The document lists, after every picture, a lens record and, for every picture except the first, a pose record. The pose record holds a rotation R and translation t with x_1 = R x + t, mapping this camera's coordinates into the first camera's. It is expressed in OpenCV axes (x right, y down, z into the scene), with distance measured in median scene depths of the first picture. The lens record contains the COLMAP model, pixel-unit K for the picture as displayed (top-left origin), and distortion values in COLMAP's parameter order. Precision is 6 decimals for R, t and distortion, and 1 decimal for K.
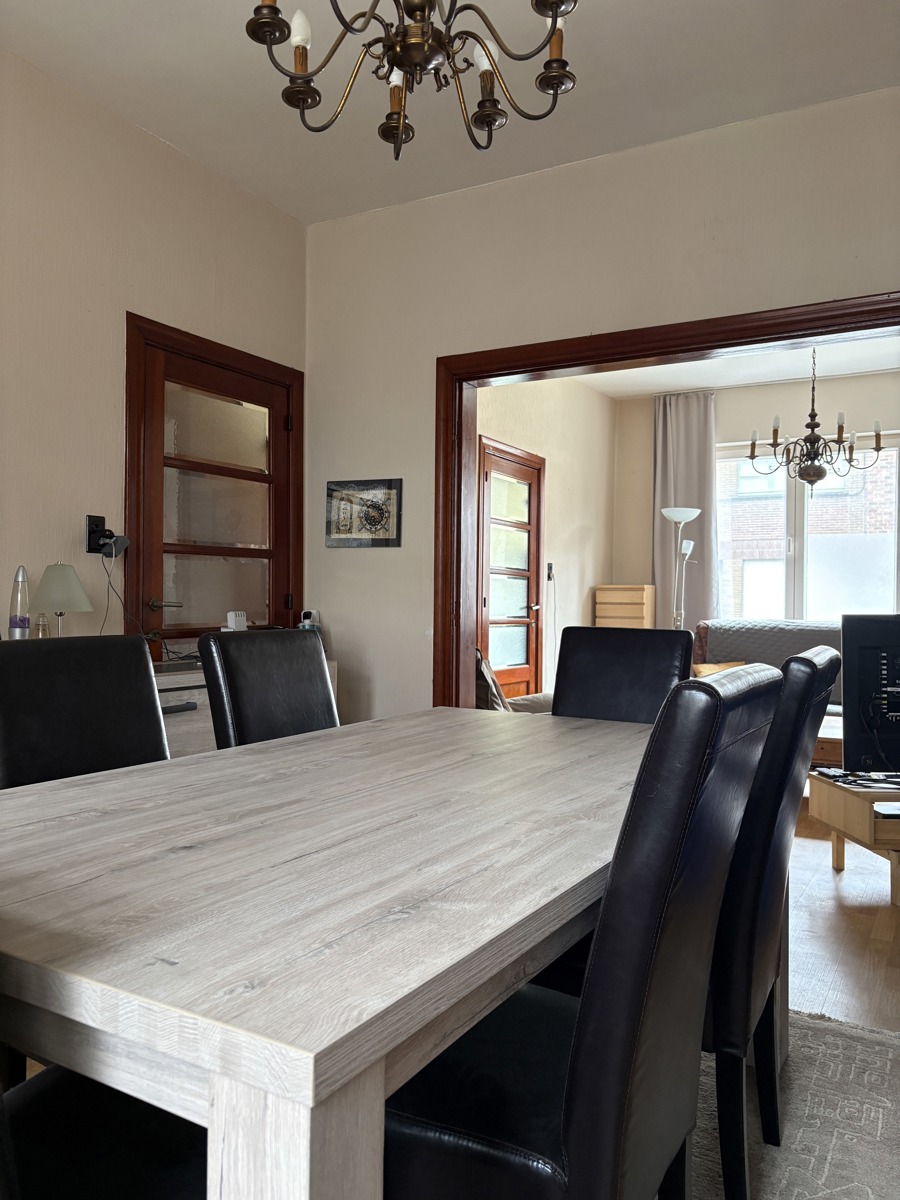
lens RADIAL K [[932.8, 0, 450.0], [0, 932.8, 600.0], [0, 0, 1]] dist [0.001728, -0.005628]
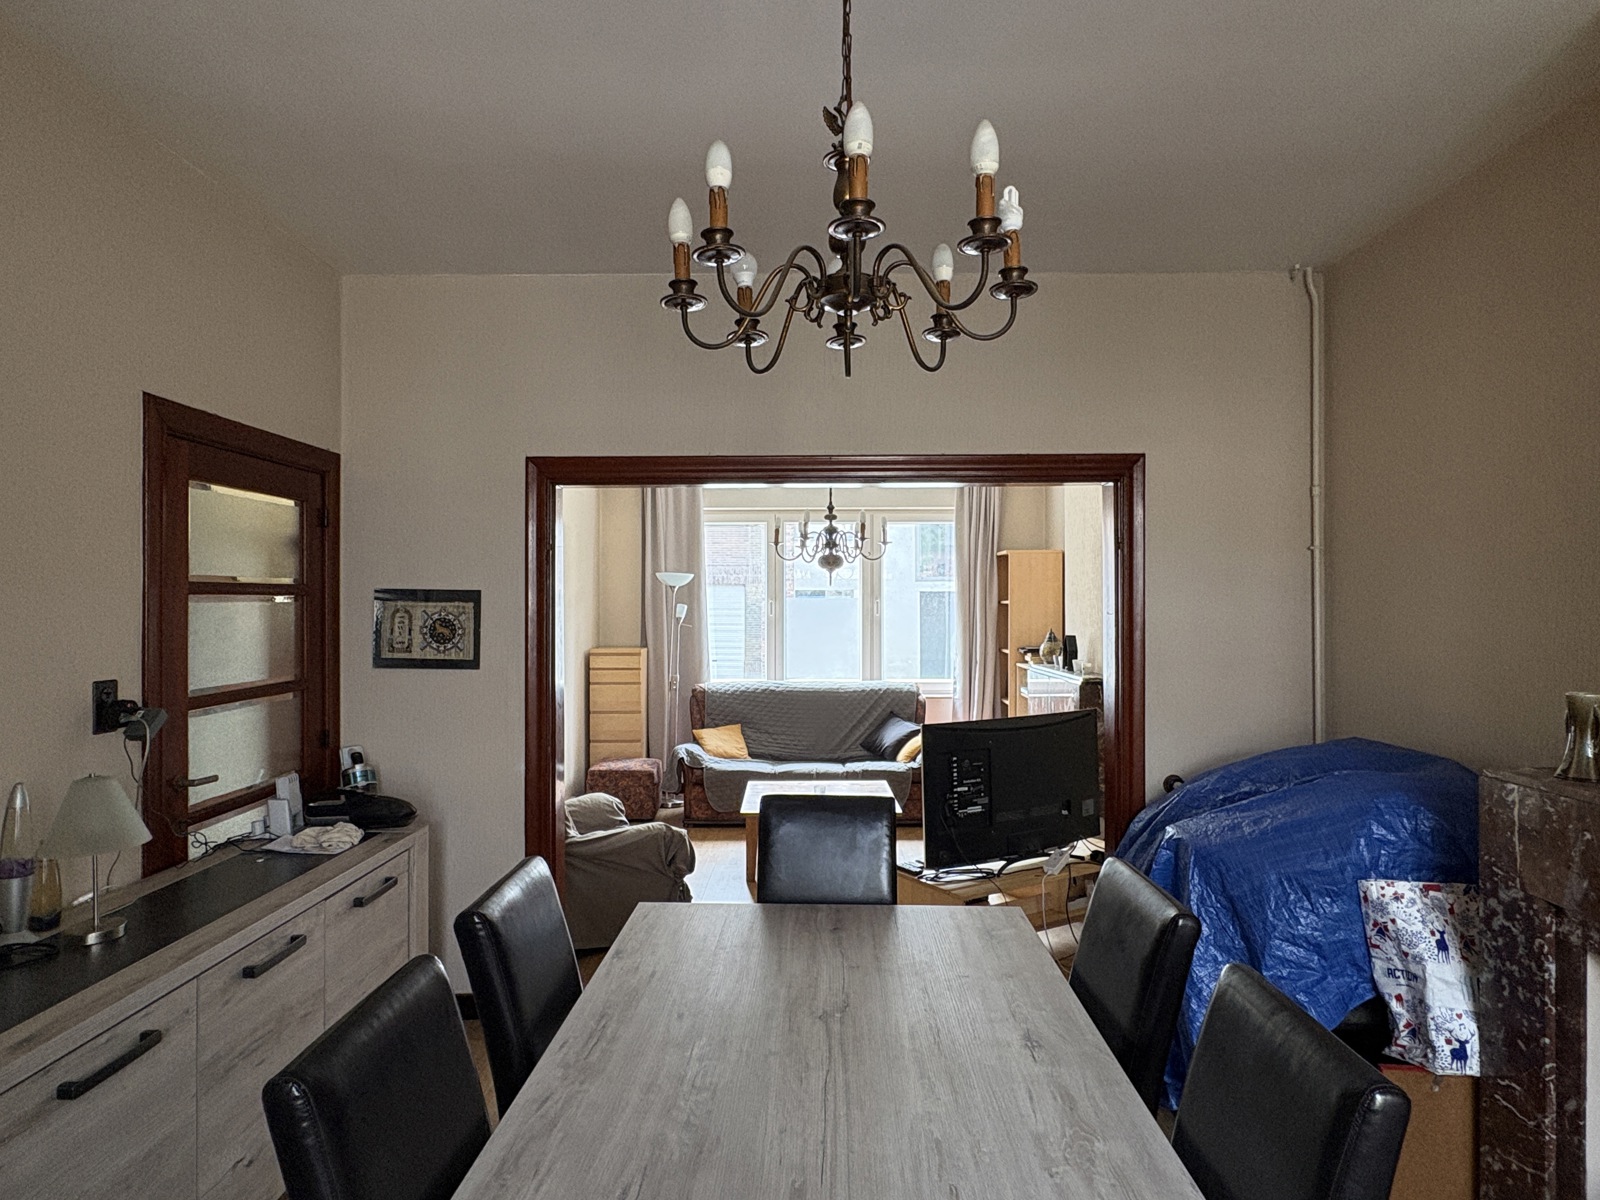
lens RADIAL K [[934.8, 0, 800.0], [0, 934.8, 600.0], [0, 0, 1]] dist [0.021875, -0.003929]
pose [[0.876731, -0.007568, 0.480921, -0.204846], [0.008512, 0.999964, 0.000218, -0.115946], [-0.480905, 0.003902, 0.876764, 0.088168]]
